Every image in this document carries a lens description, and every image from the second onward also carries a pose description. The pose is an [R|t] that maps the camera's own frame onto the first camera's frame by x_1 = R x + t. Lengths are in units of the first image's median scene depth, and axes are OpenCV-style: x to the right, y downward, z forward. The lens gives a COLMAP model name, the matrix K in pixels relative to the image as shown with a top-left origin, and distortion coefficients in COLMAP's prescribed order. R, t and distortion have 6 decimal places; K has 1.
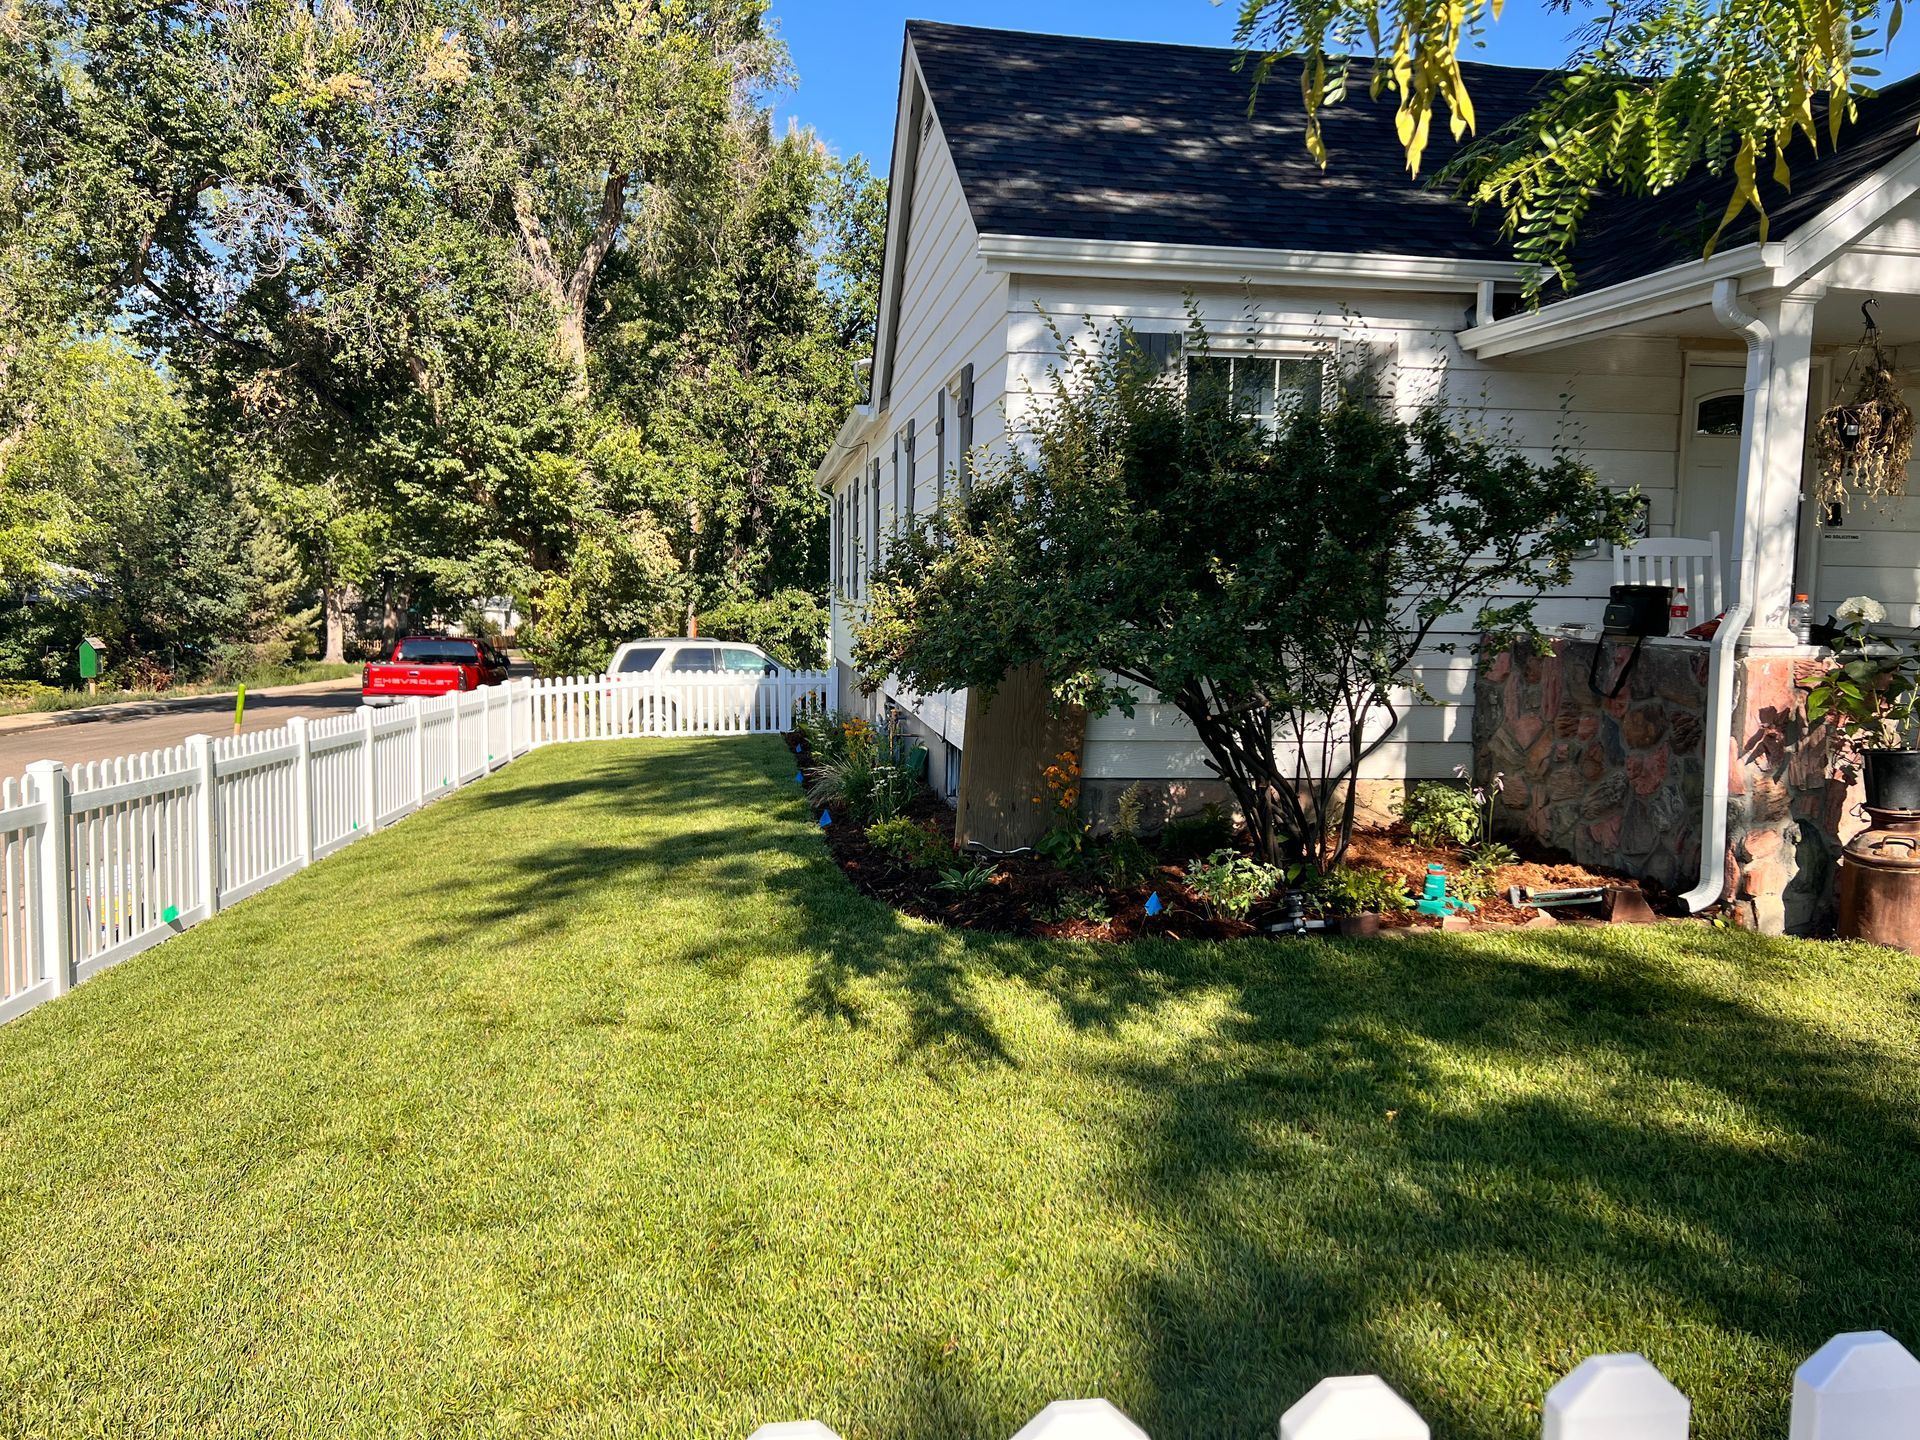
lens RADIAL K [[1488.7, 0, 943.1], [0, 1488.7, 713.4], [0, 0, 1]] dist [0.068896, -0.084438]
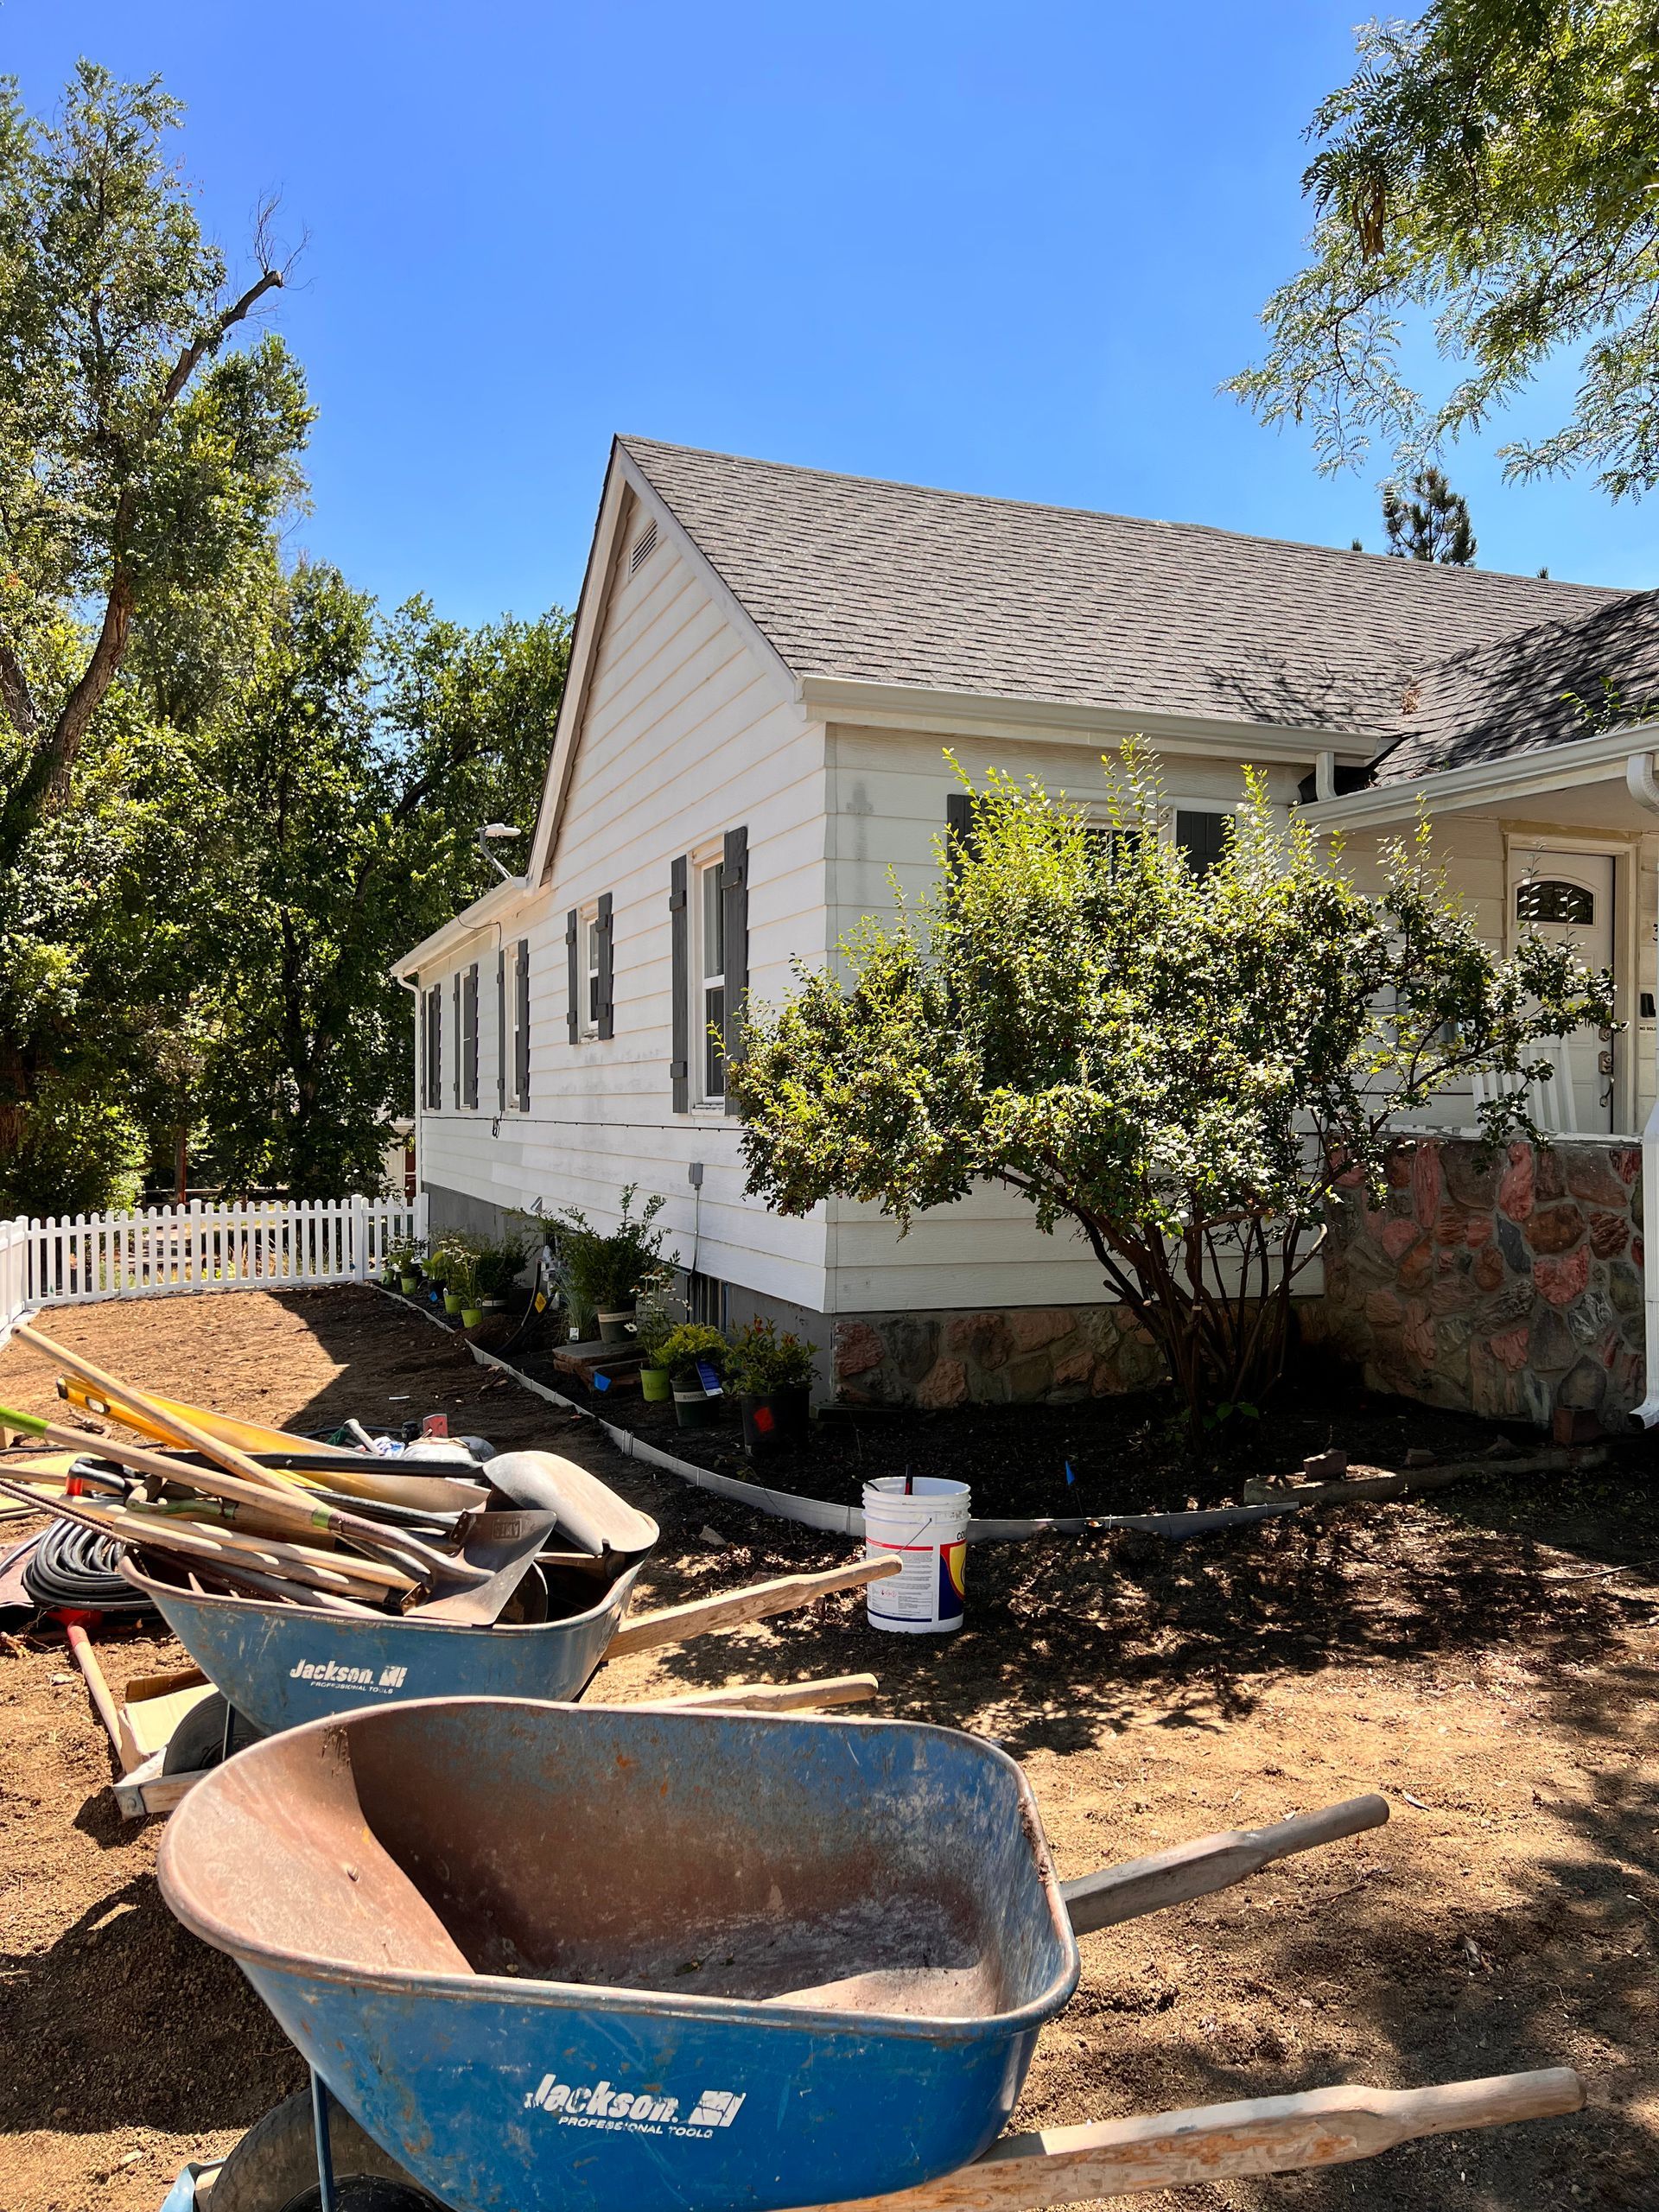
lens RADIAL K [[1715.1, 0, 842.8], [0, 1715.1, 1105.8], [0, 0, 1]] dist [0.068896, -0.084438]
pose [[0.973828, -0.012259, 0.226954, -0.194494], [0.030314, 0.996629, -0.076240, 0.000943], [-0.225254, 0.081124, 0.970917, 0.059069]]
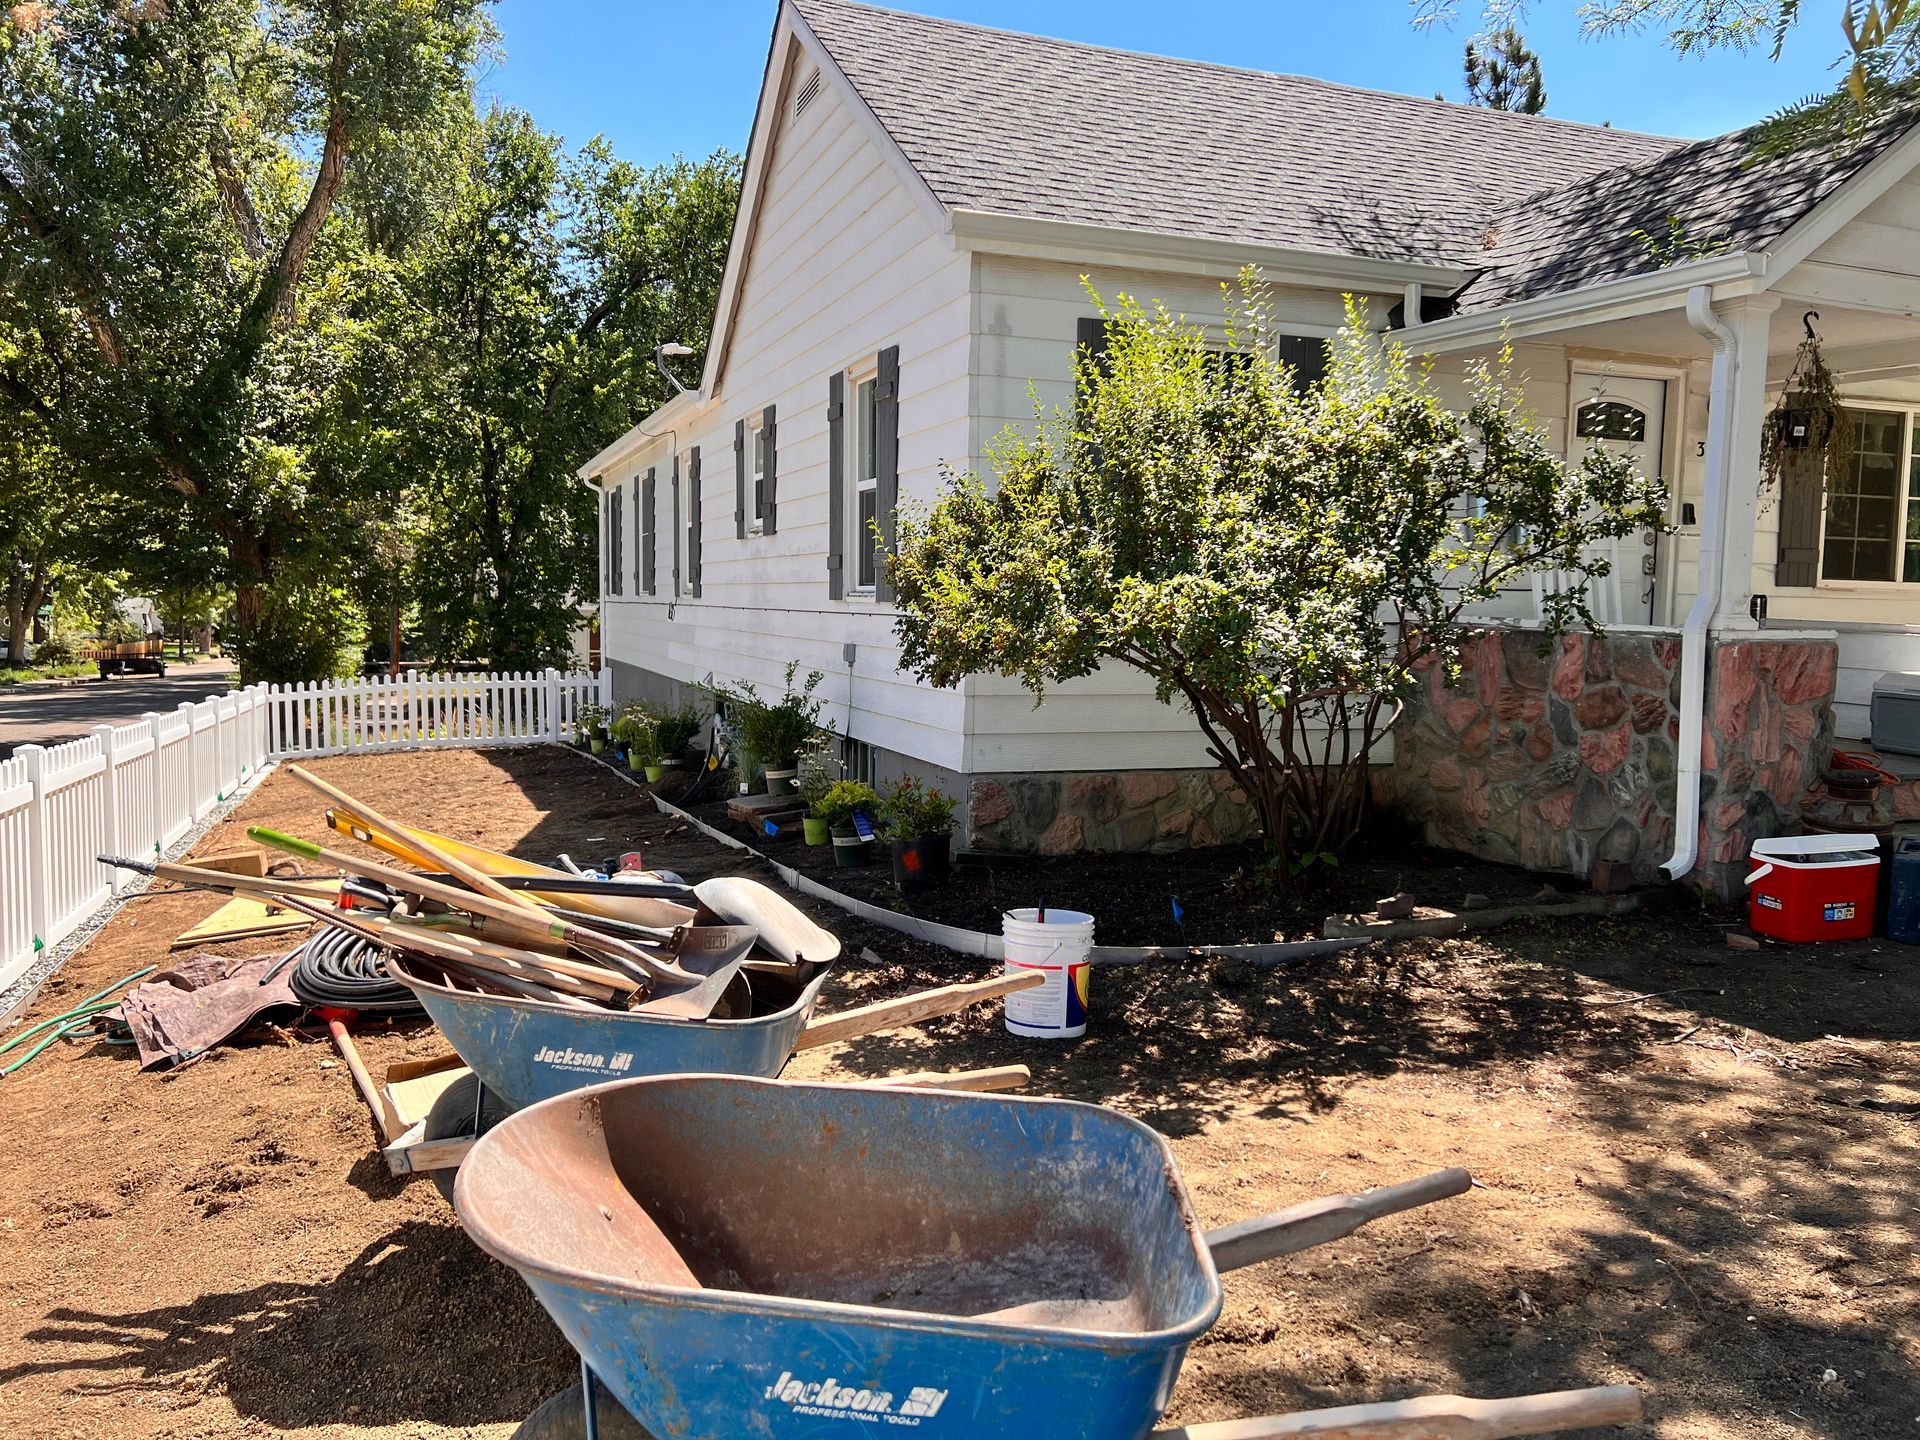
lens RADIAL K [[1488.7, 0, 943.1], [0, 1488.7, 713.4], [0, 0, 1]] dist [0.068896, -0.084438]
pose [[0.976930, -0.015739, 0.212979, -0.207961], [0.016161, 0.999869, -0.000238, 0.005144], [-0.212947, 0.003675, 0.977057, 0.060018]]
